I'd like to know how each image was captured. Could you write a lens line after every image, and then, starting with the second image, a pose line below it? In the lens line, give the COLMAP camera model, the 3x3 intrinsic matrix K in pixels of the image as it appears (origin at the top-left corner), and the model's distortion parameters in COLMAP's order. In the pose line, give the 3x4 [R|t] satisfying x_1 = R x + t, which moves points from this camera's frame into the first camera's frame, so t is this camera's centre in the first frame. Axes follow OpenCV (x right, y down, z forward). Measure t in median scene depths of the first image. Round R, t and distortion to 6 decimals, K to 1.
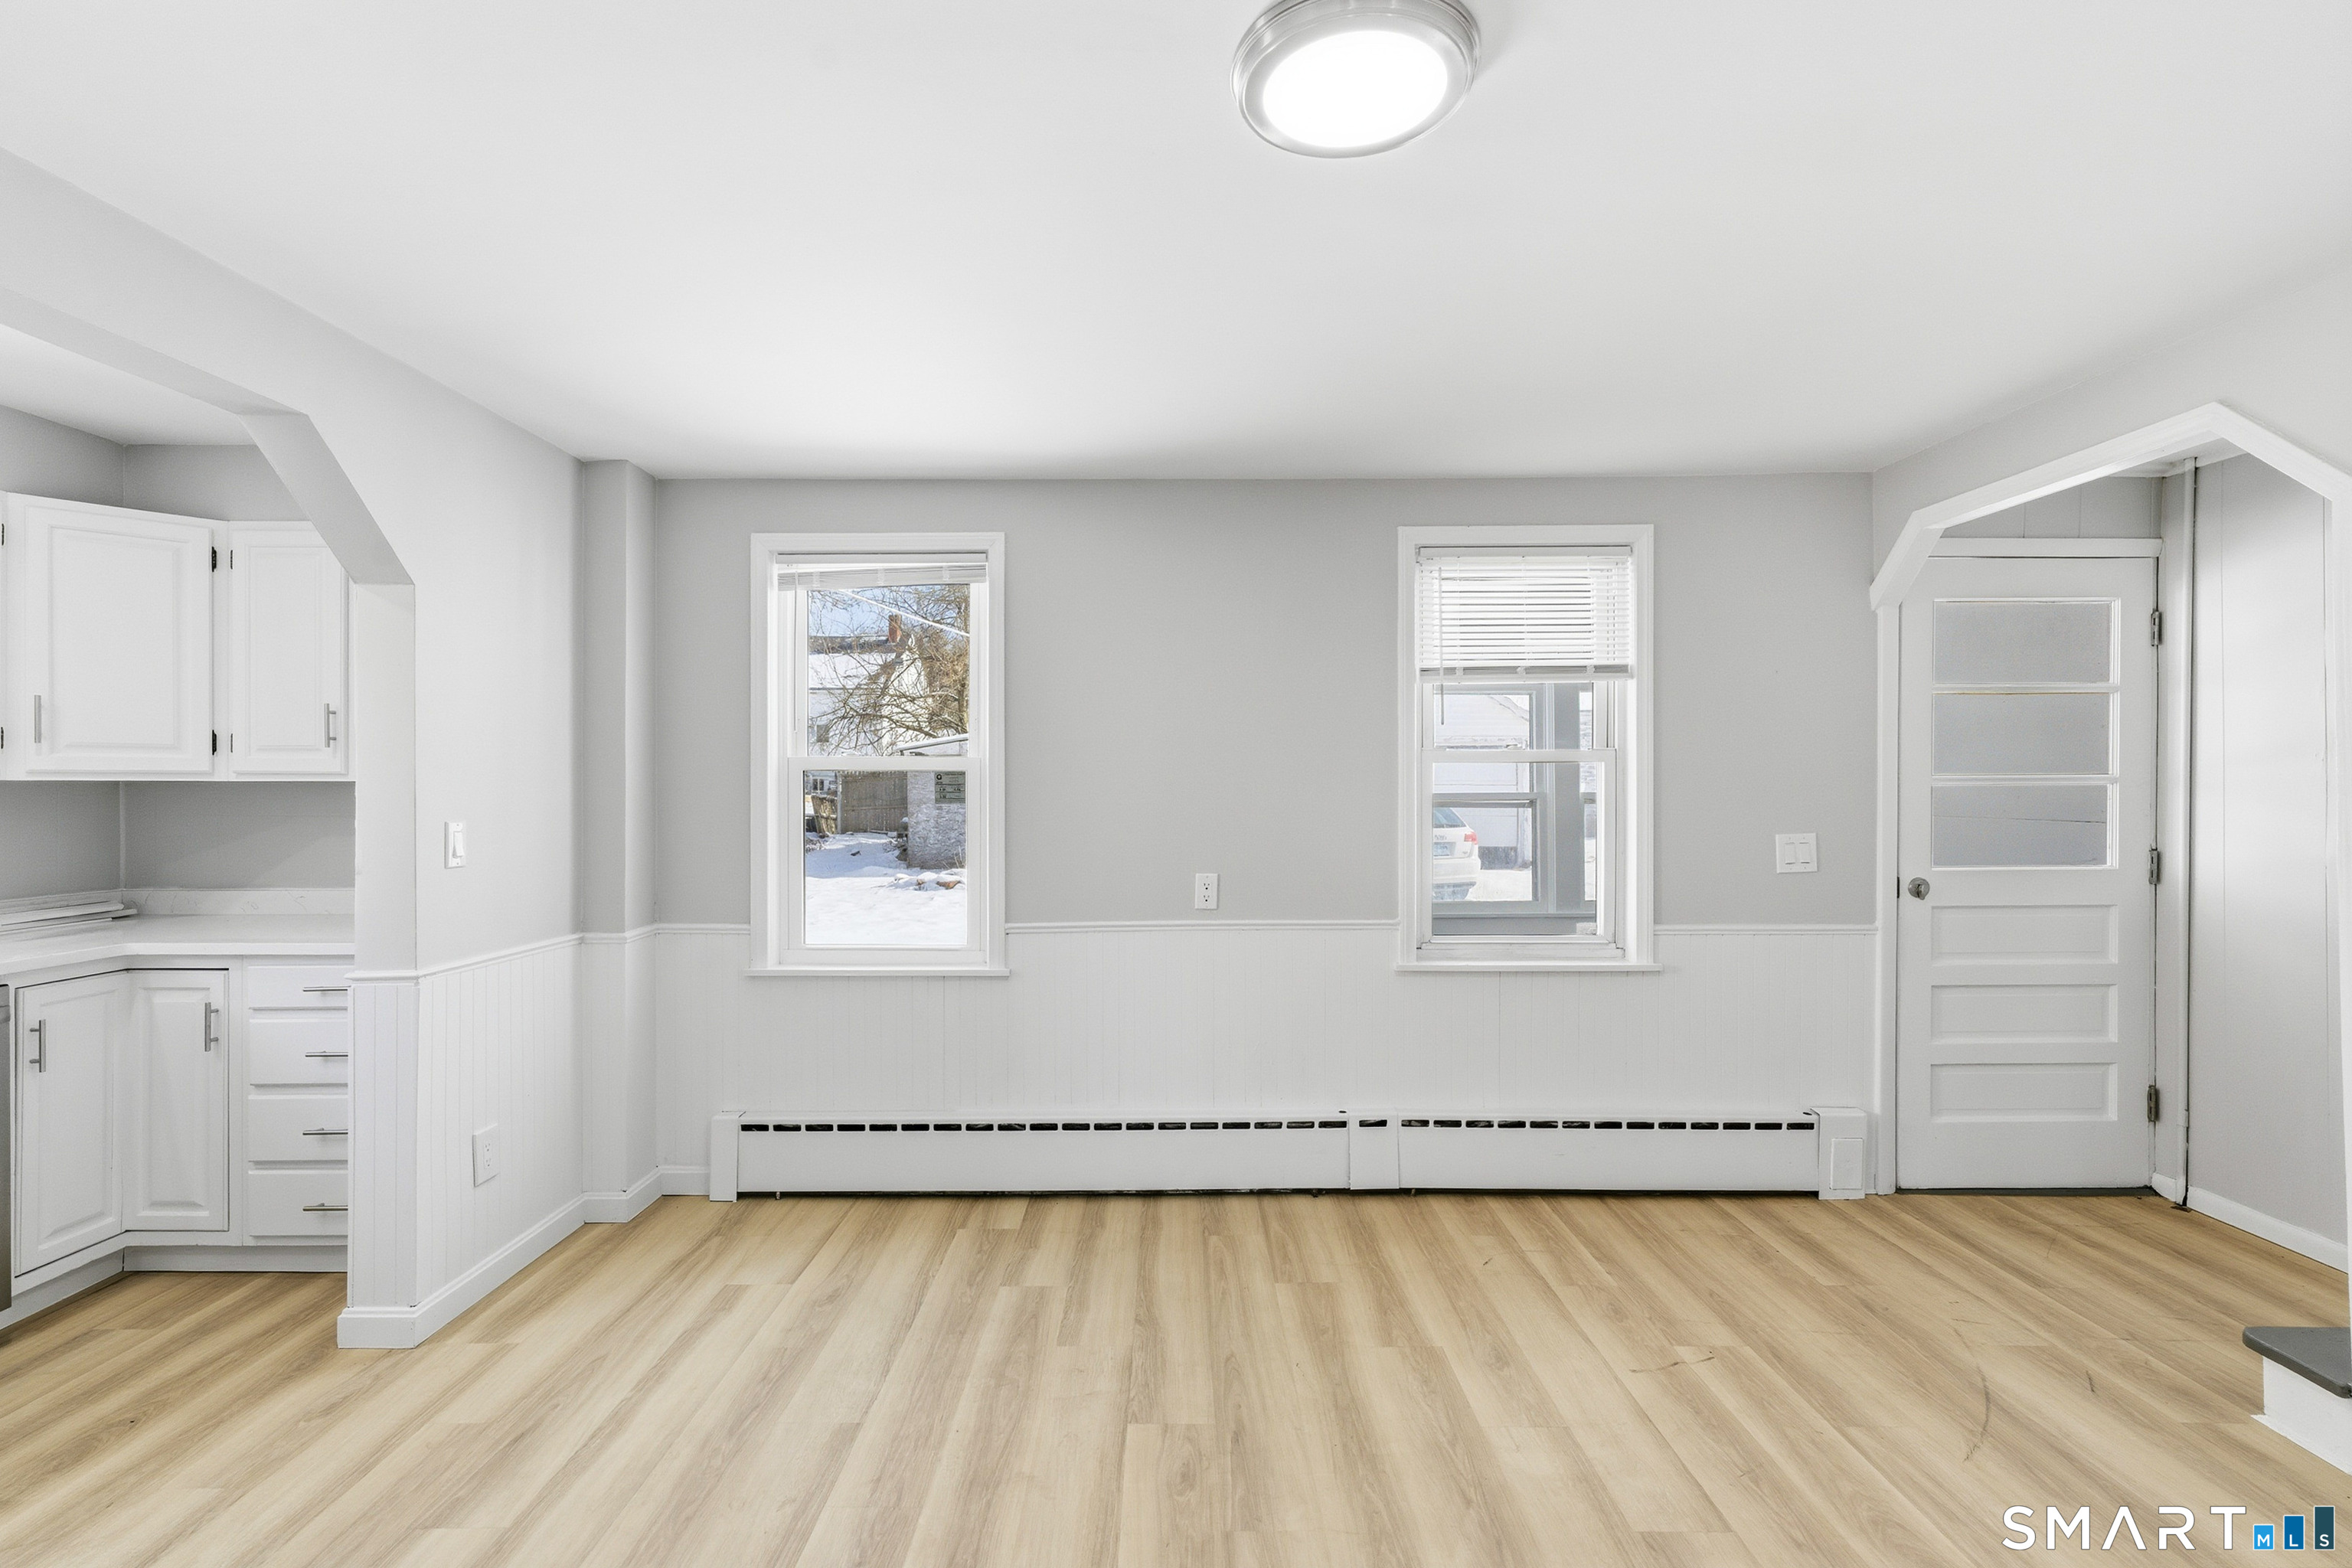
lens RADIAL K [[1059.5, 0, 1168.1], [0, 1059.5, 788.2], [0, 0, 1]] dist [-0.019097, 0.007752]
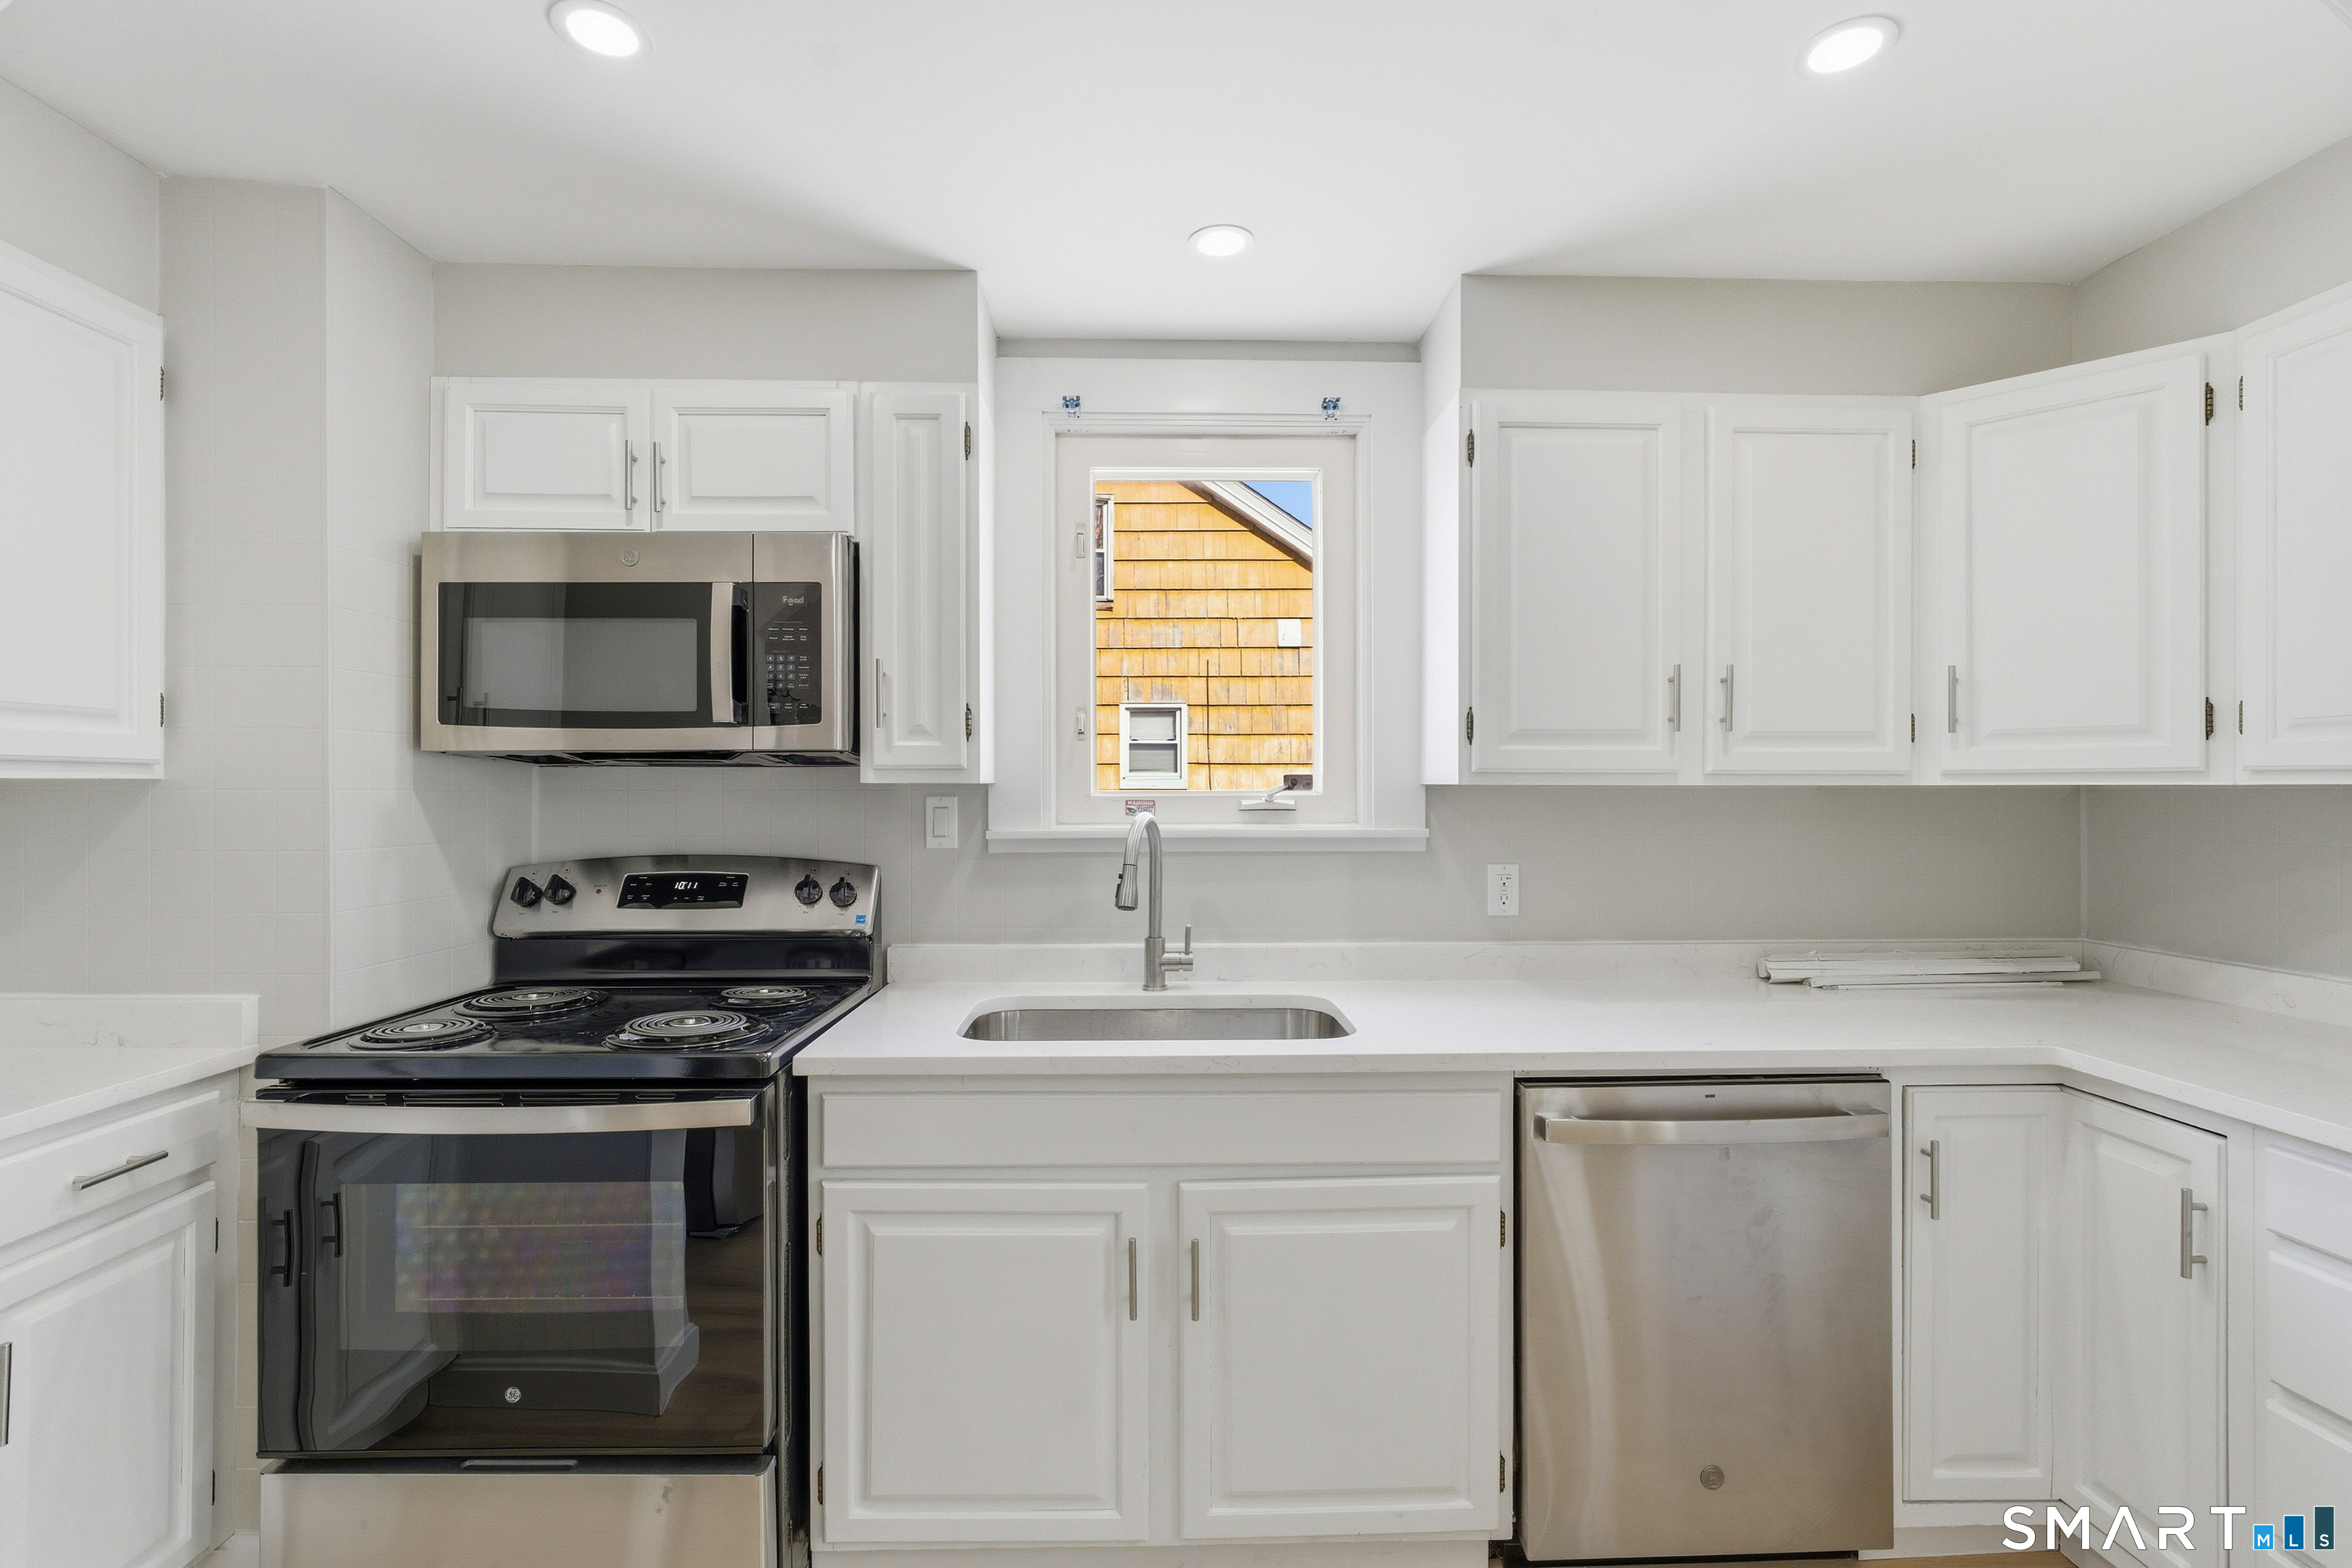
lens RADIAL K [[1059.5, 0, 1168.1], [0, 1059.5, 788.2], [0, 0, 1]] dist [-0.019097, 0.007752]
pose [[0.026919, -0.000585, -0.999637, -0.374090], [-0.002636, 0.999996, -0.000657, -0.003448], [0.999634, 0.002653, 0.026917, 0.441559]]
